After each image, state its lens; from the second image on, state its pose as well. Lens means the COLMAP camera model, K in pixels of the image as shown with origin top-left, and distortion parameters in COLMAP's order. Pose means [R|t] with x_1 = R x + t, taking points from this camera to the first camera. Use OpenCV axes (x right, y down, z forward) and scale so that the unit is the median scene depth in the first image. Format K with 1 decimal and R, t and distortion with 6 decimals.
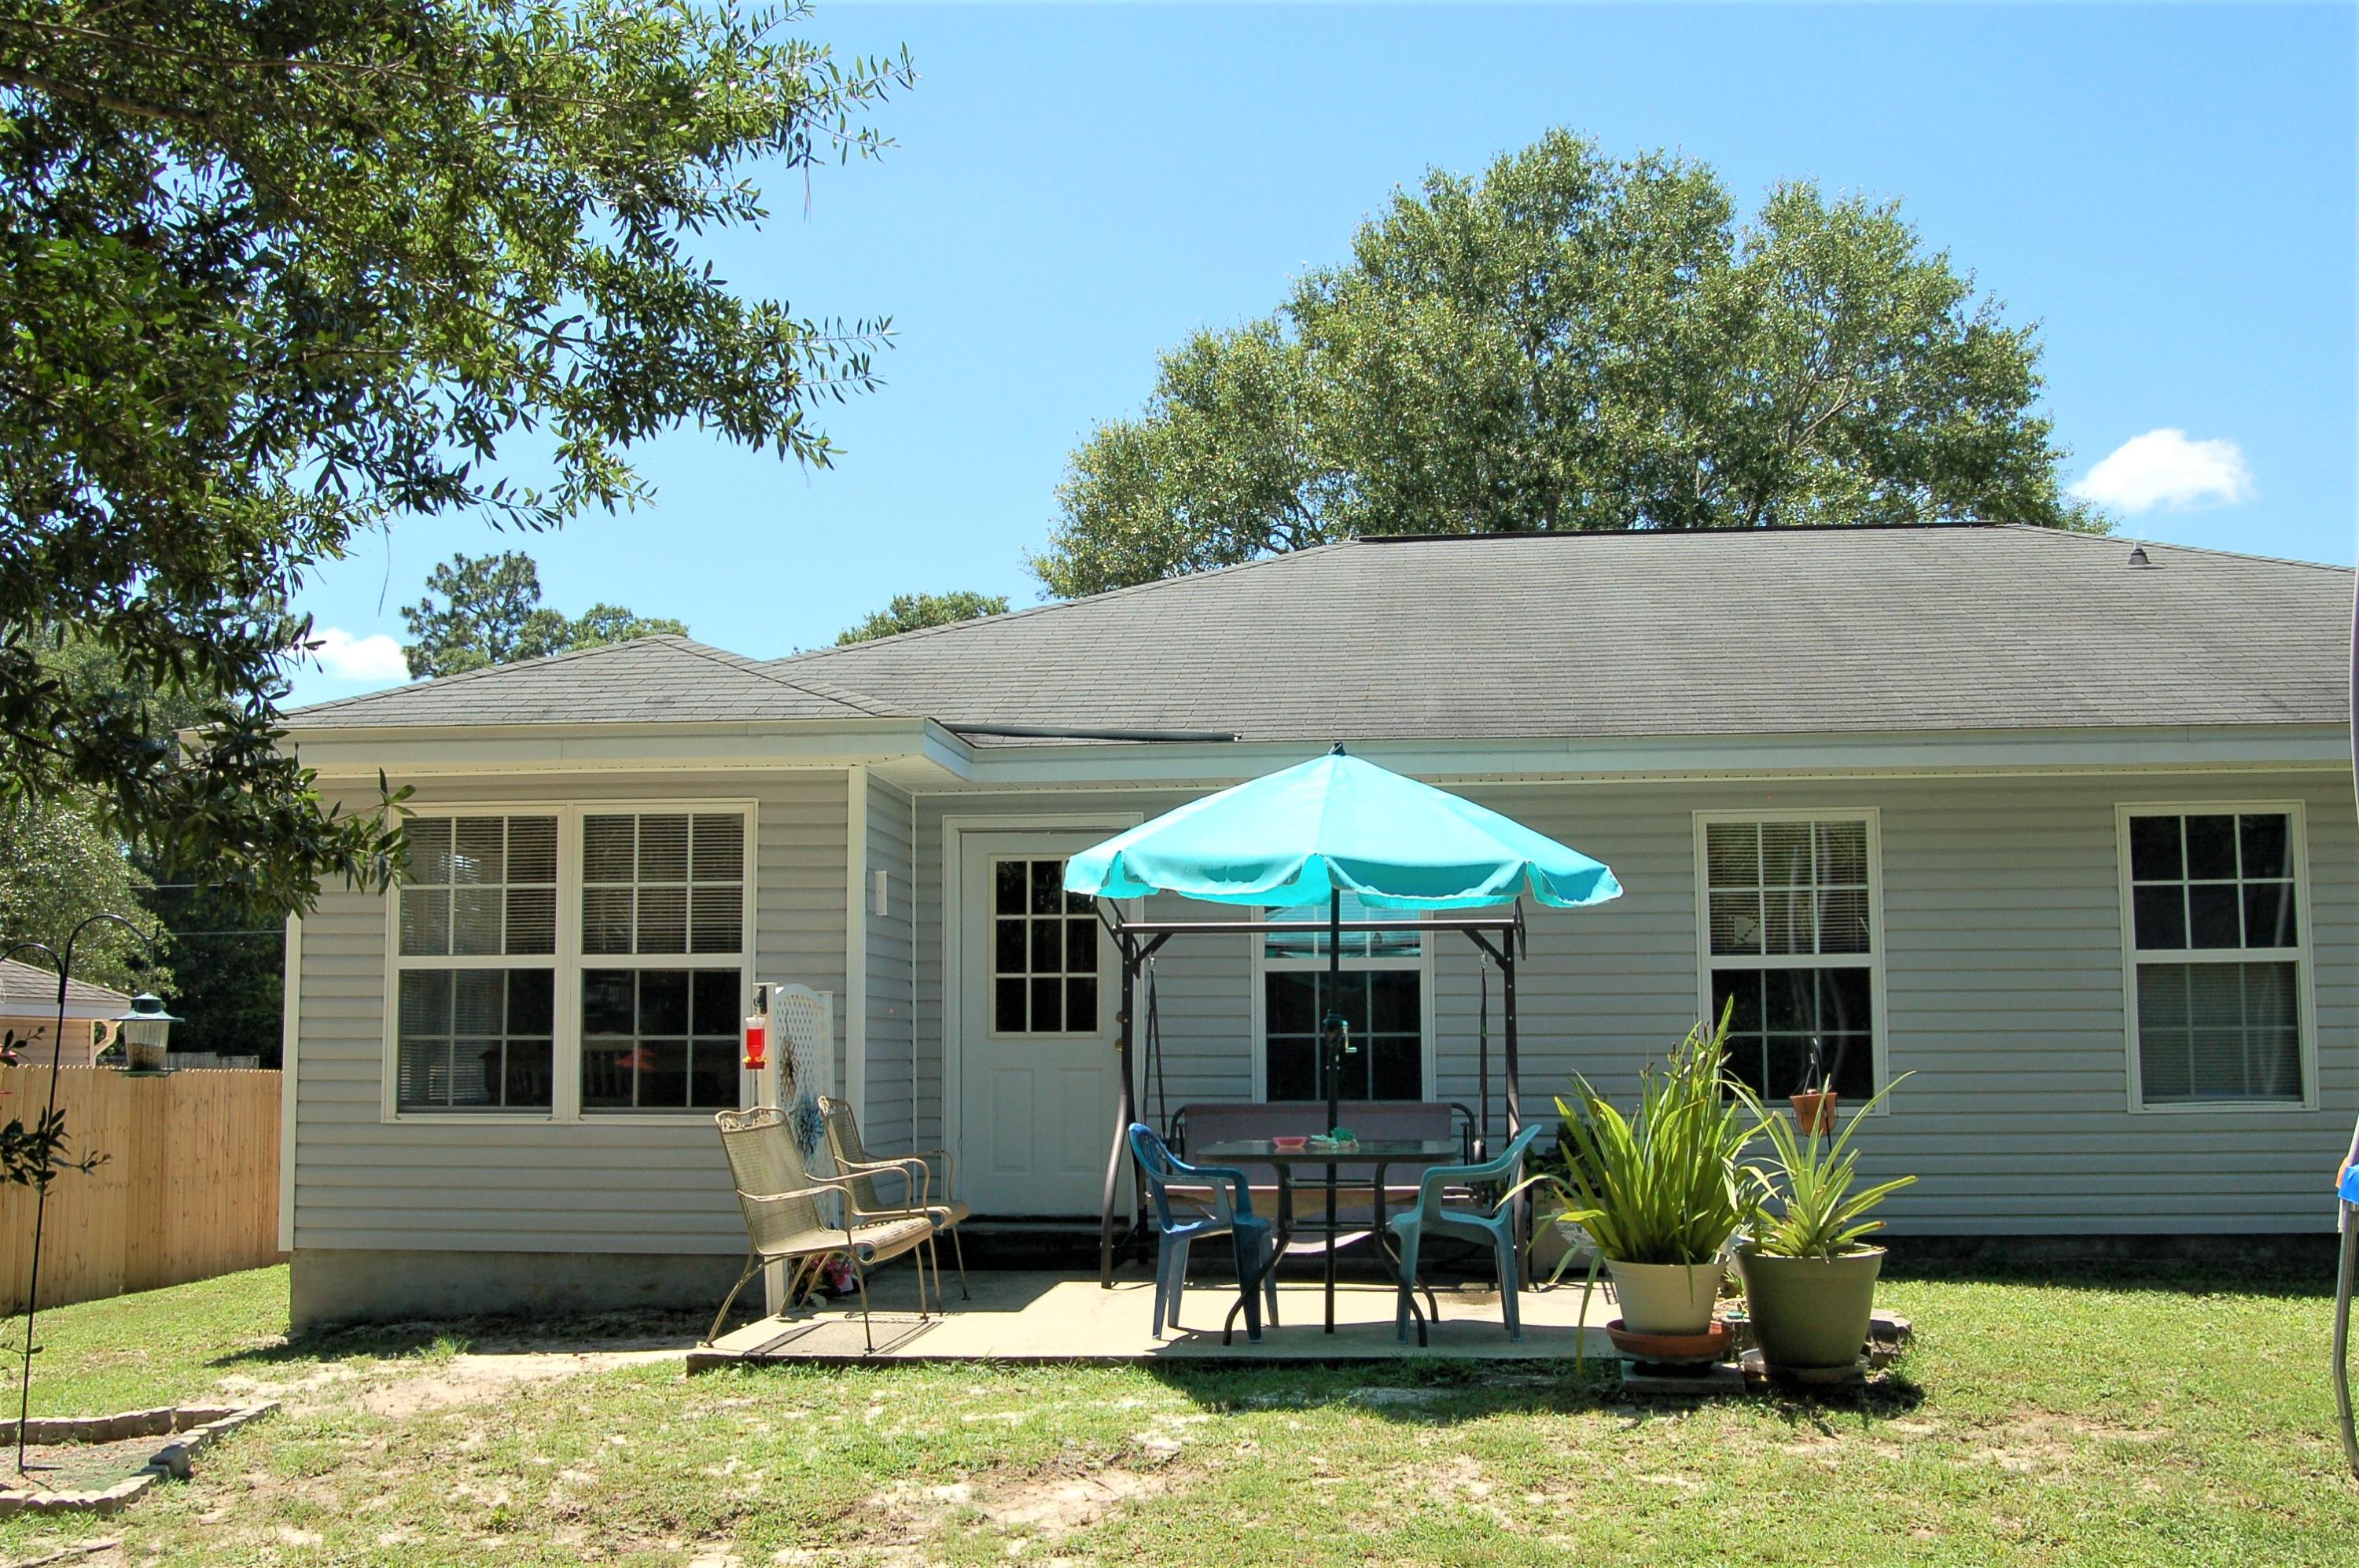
lens RADIAL K [[2430.4, 0, 1176.1], [0, 2430.4, 792.0], [0, 0, 1]] dist [-0.087077, 0.000000]
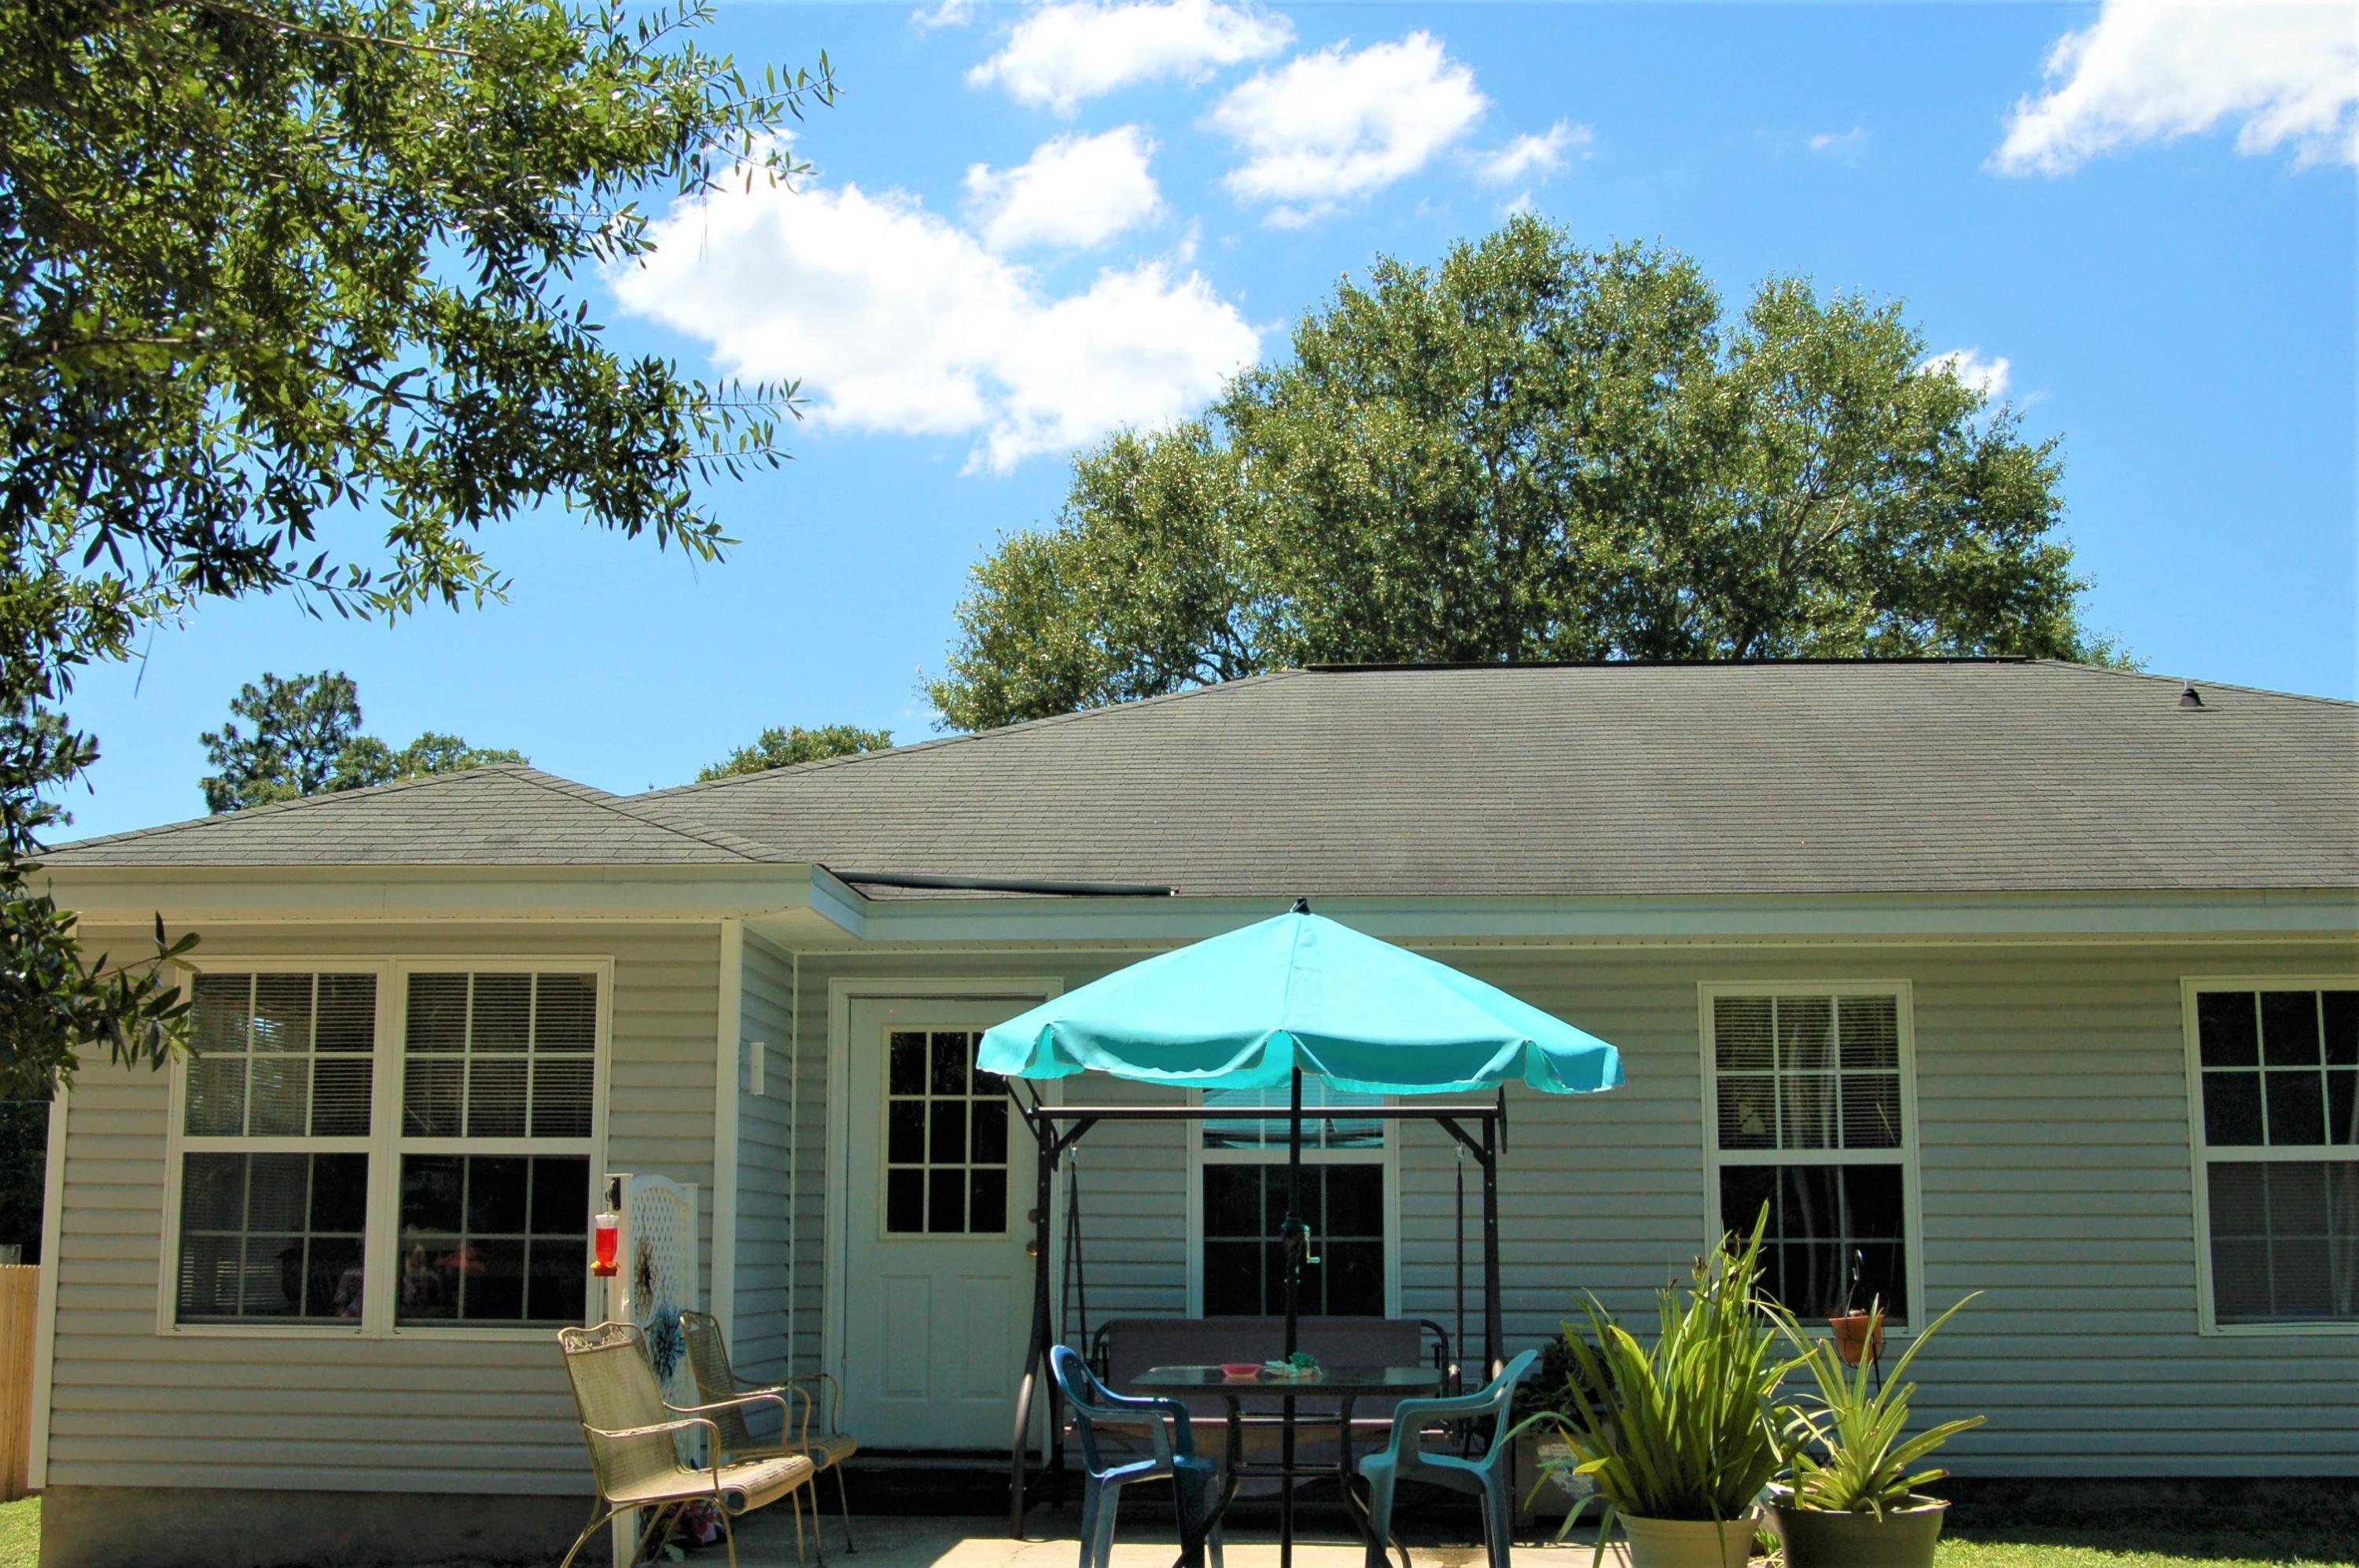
lens RADIAL K [[2718.4, 0, 1197.0], [0, 2718.4, 793.4], [0, 0, 1]] dist [-0.069679, 0.000000]
pose [[0.998951, 0.013518, 0.043753, -0.009996], [-0.010910, 0.998180, -0.059304, -0.000055], [-0.044475, 0.058764, 0.997281, 0.035729]]
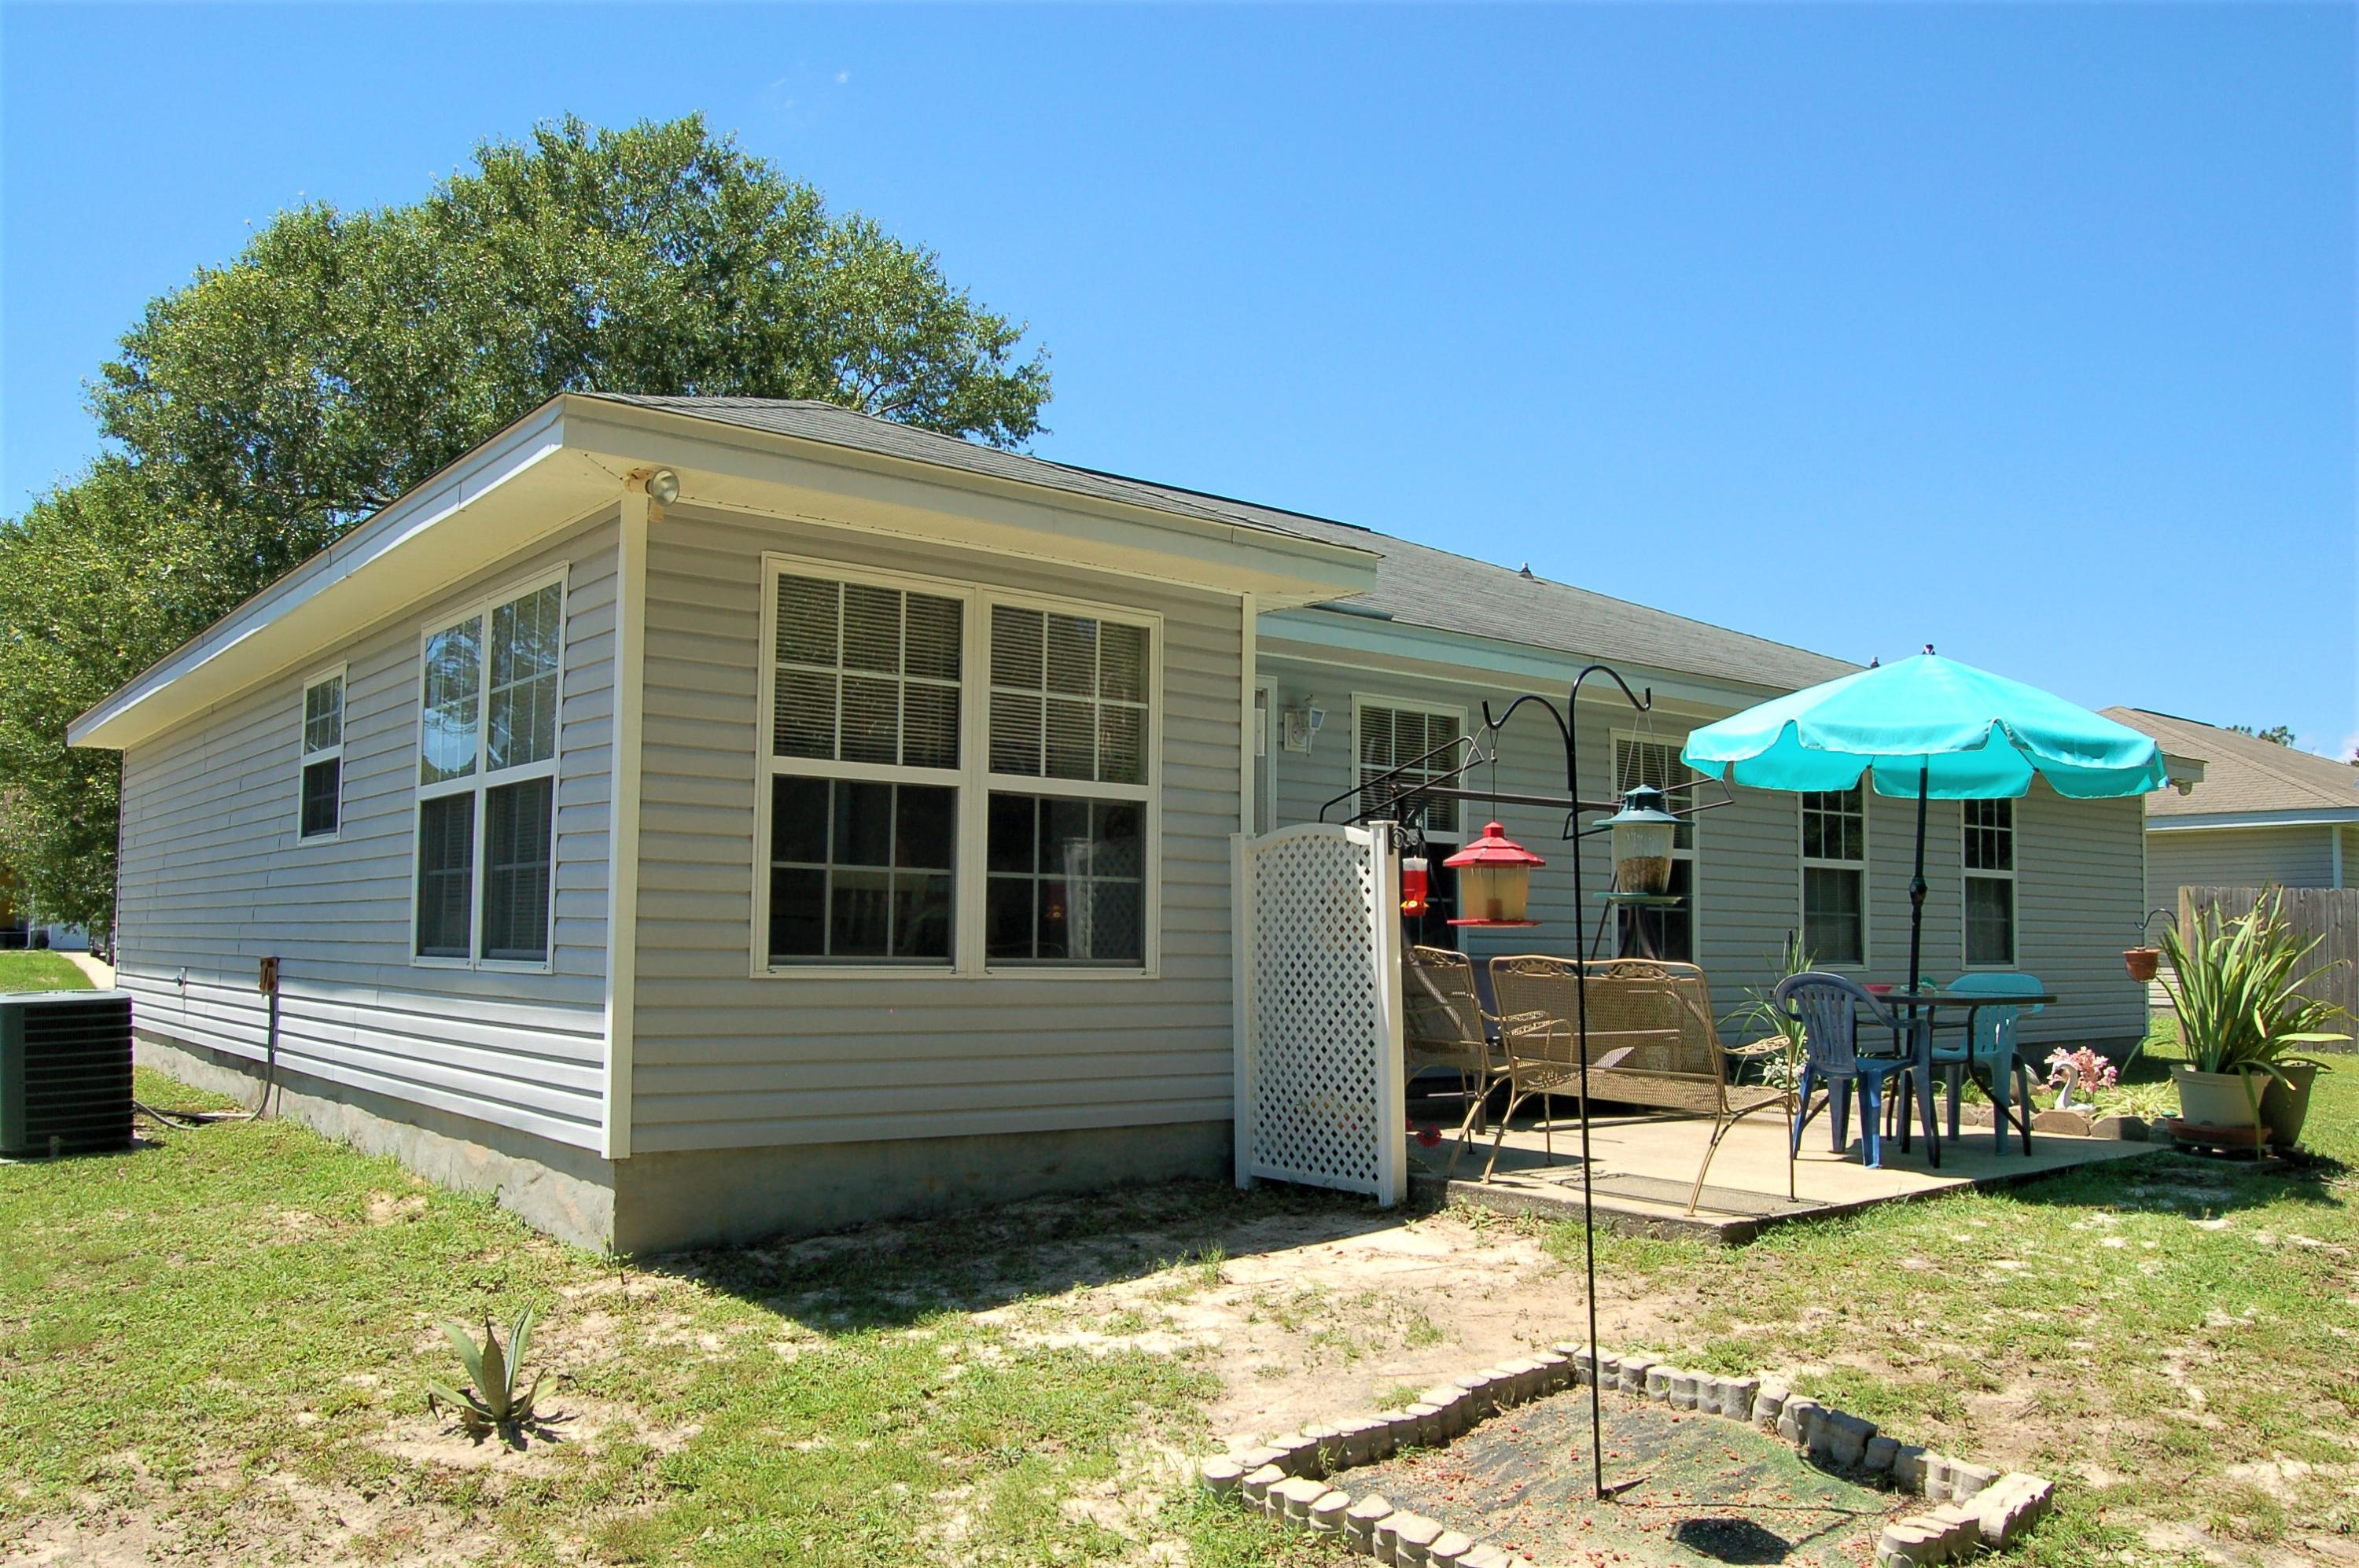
lens RADIAL K [[1852.9, 0, 1176.6], [0, 1852.9, 805.4], [0, 0, 1]] dist [-0.098879, 0.045045]
pose [[0.711476, 0.066587, 0.699548, -0.633813], [-0.092940, 0.995672, -0.000249, 0.072013], [-0.696537, -0.064839, 0.714585, 0.501963]]
